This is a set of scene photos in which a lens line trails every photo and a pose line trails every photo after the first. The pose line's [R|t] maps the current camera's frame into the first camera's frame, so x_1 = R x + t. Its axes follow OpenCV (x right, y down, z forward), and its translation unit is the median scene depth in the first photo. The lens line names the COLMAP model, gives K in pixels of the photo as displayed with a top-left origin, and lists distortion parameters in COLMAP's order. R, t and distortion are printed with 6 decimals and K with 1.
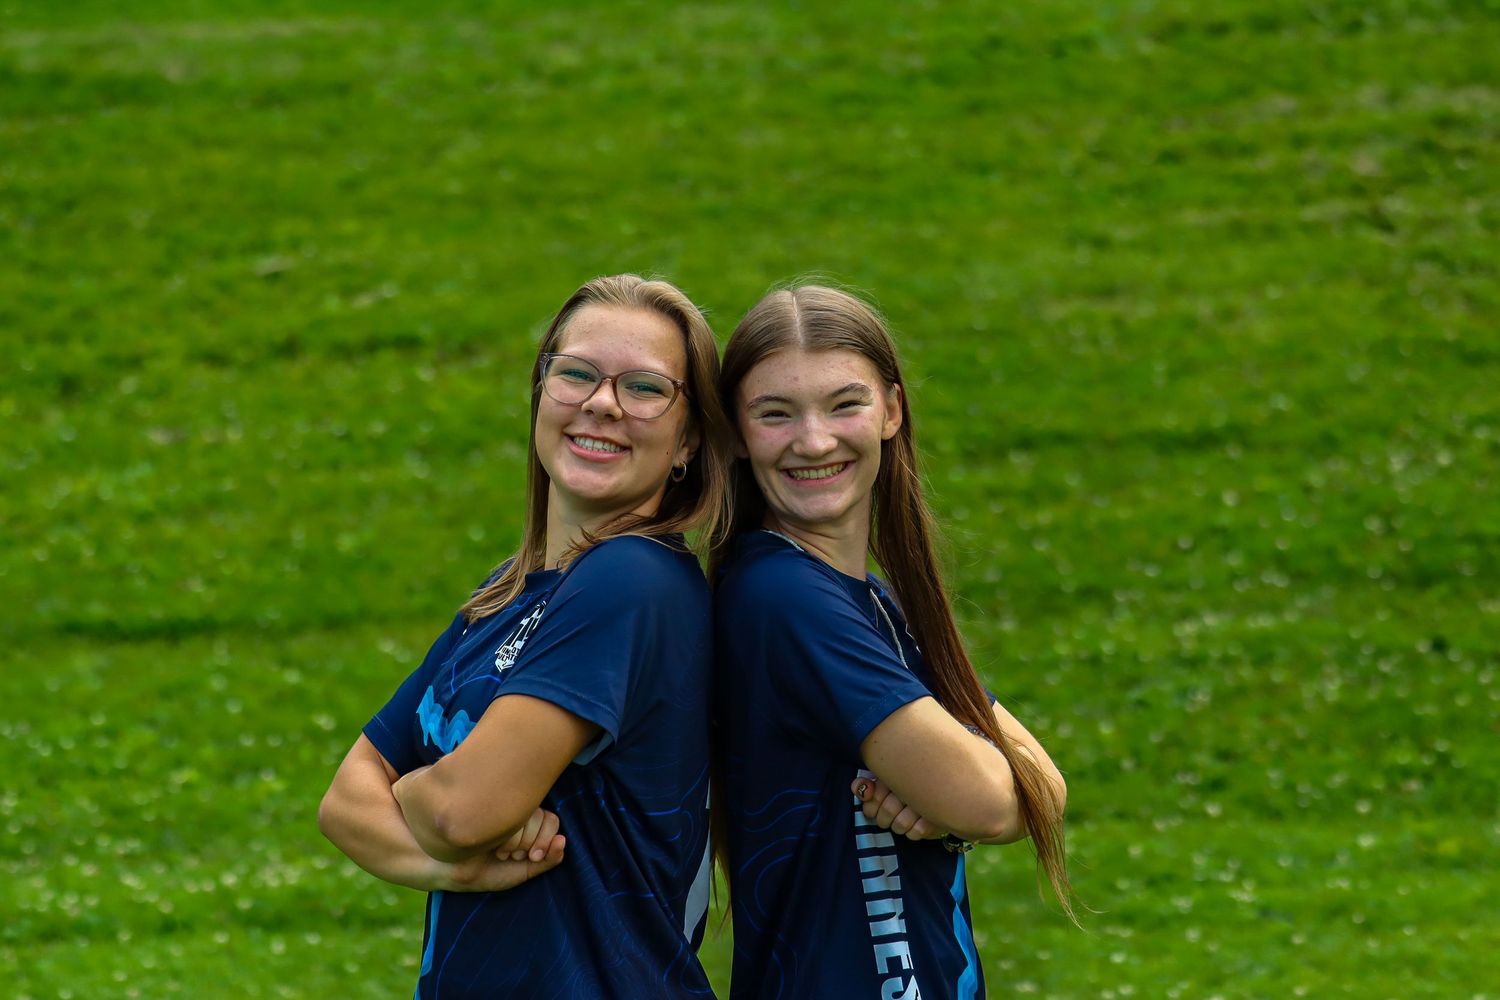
lens RADIAL K [[5036.8, 0, 776.7], [0, 5036.8, 498.7], [0, 0, 1]] dist [-0.072598, -2.545868]
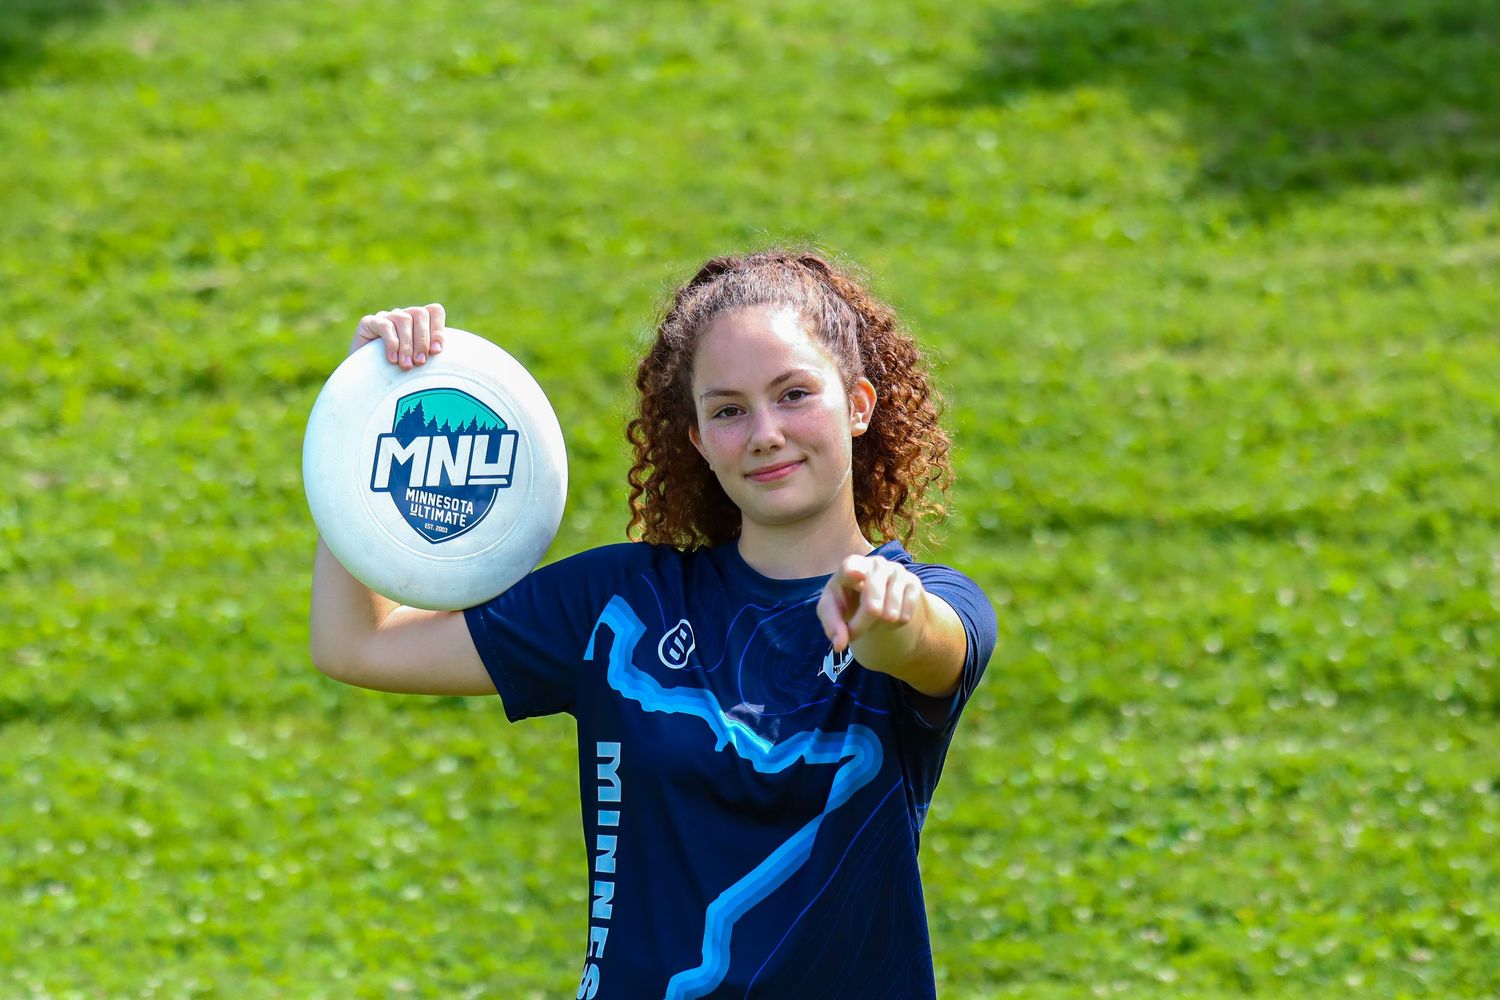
lens RADIAL K [[6041.4, 0, 750.0], [0, 6041.4, 500.0], [0, 0, 1]] dist [0.005064, 1.870412]
pose [[0.996117, 0.033191, -0.081539, 0.075296], [-0.034142, 0.999364, -0.010296, -0.002626], [0.081146, 0.013040, 0.996617, 0.004947]]
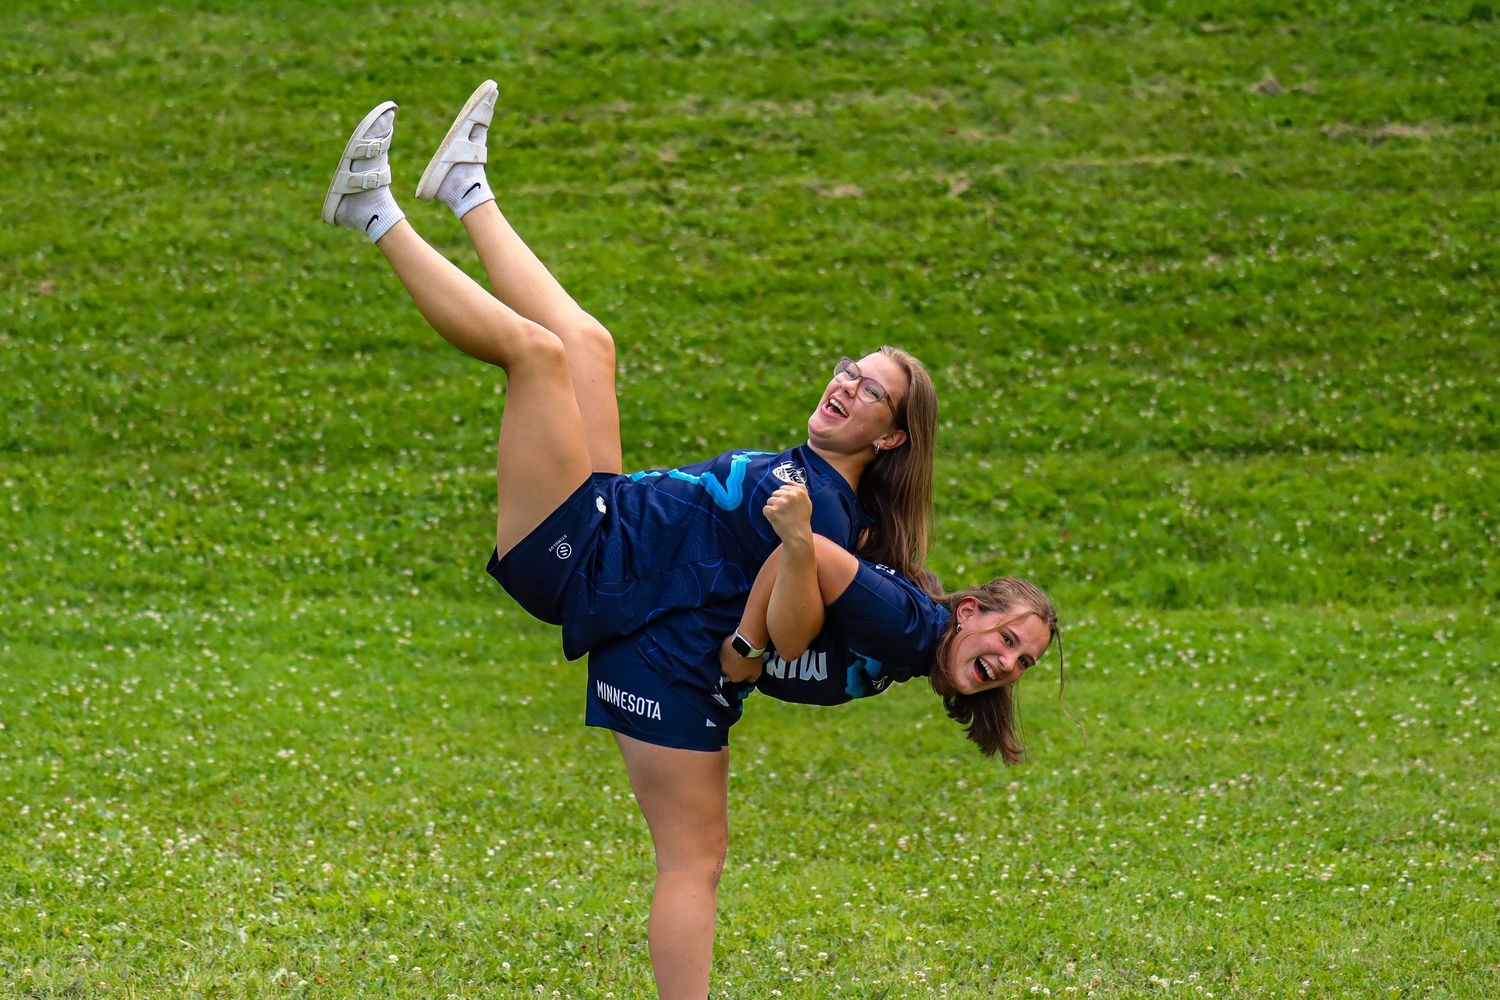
lens RADIAL K [[4897.2, 0, 749.1], [0, 4897.2, 753.3], [0, 0, 1]] dist [-0.223701, 0.336884]
pose [[0.998862, 0.036772, 0.030382, 0.111669], [-0.038640, 0.997242, 0.063368, 0.011070], [-0.027968, -0.064470, 0.997528, -0.347729]]
